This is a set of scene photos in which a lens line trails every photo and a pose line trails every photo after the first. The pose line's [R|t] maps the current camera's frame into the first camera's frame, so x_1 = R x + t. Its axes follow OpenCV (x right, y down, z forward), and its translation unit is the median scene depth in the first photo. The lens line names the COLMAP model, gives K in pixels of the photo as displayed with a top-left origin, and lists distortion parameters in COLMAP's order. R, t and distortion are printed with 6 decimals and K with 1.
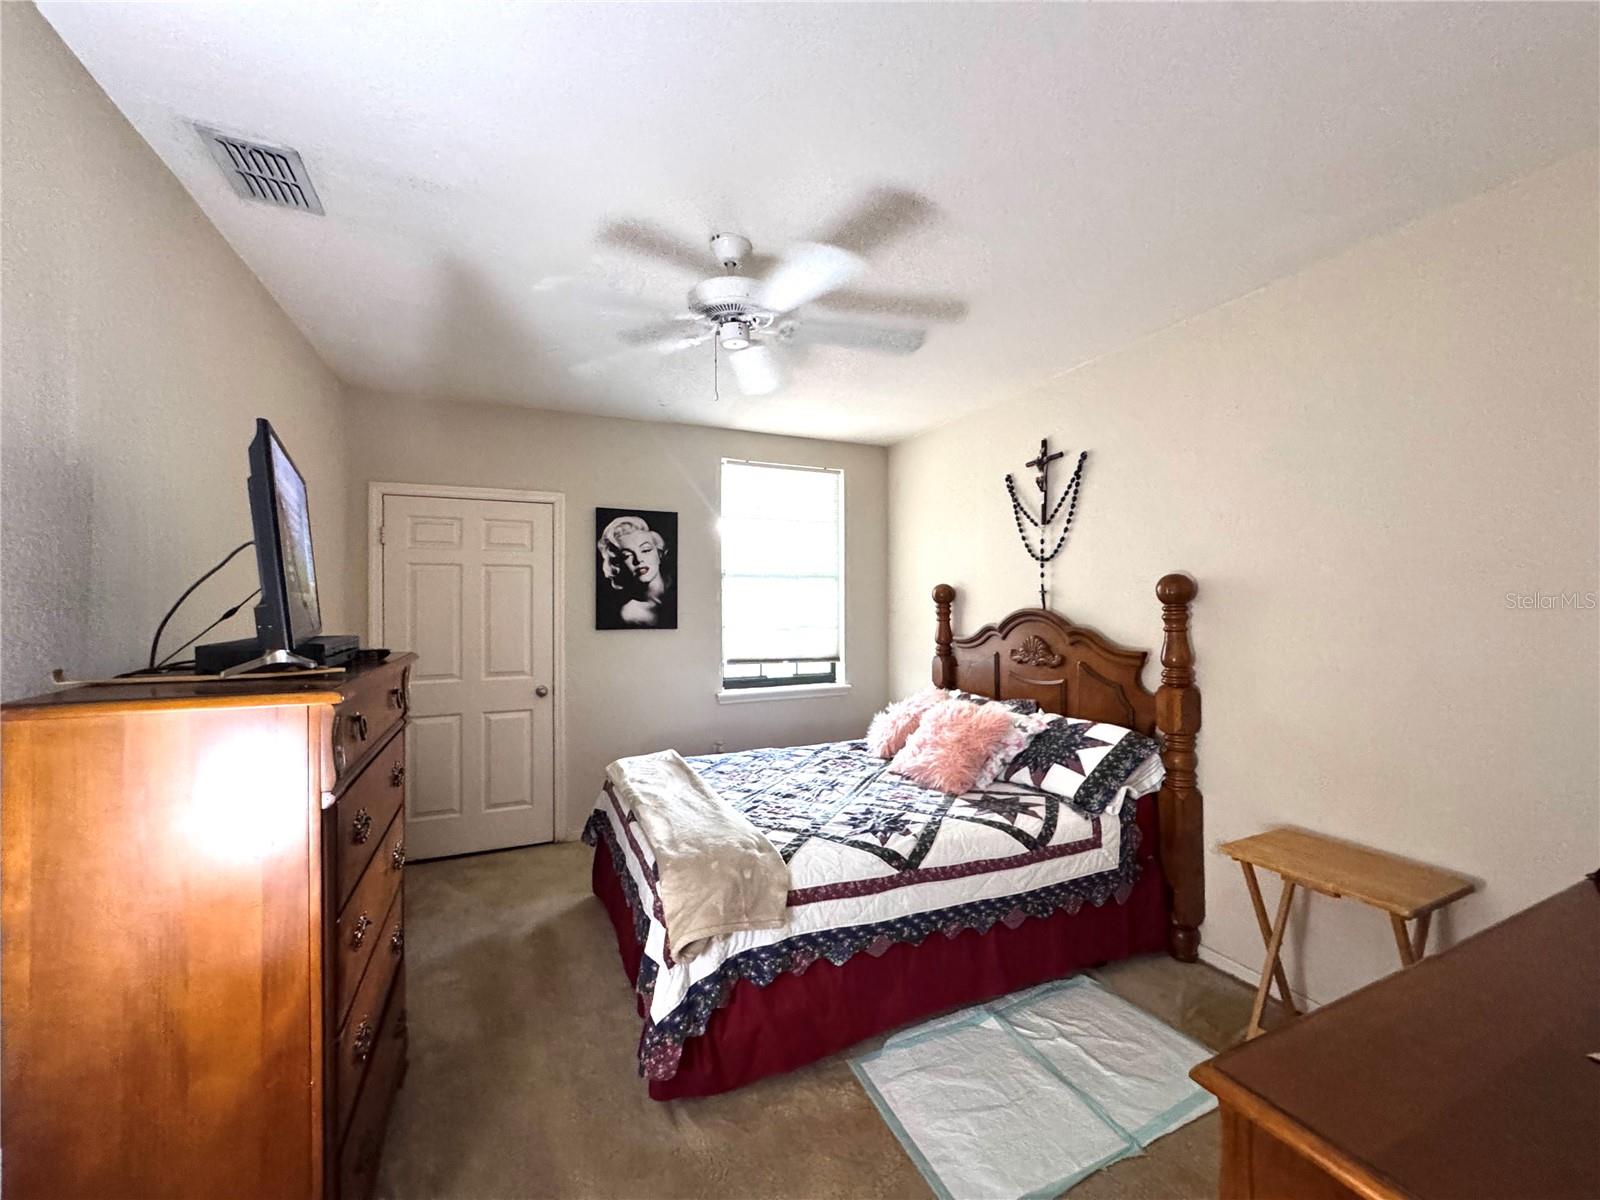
lens RADIAL K [[636.4, 0, 799.8], [0, 636.4, 599.9], [0, 0, 1]] dist [-0.004291, 0.000109]
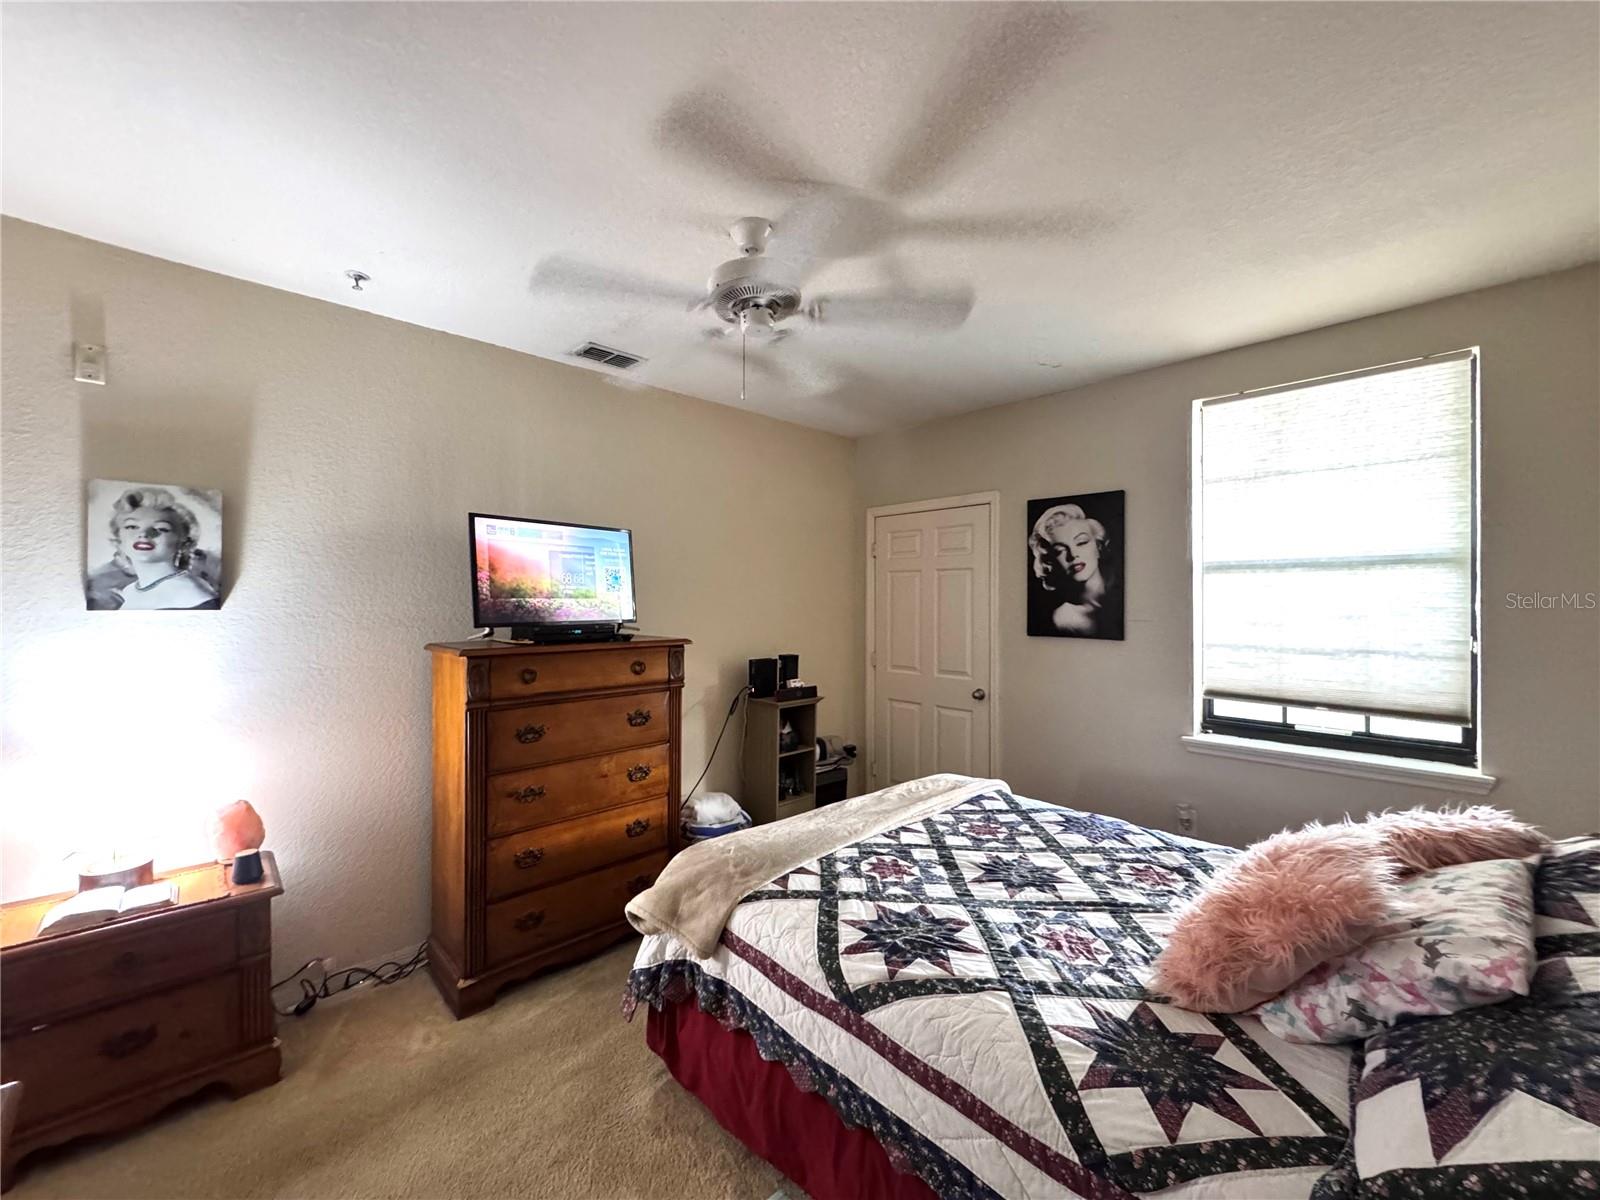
lens RADIAL K [[636.4, 0, 801.8], [0, 636.4, 597.0], [0, 0, 1]] dist [-0.004291, 0.000109]
pose [[0.344595, -0.001604, -0.938750, 0.436268], [-0.001396, 0.999997, -0.002222, -0.005585], [0.938750, 0.002076, 0.344592, 0.398052]]
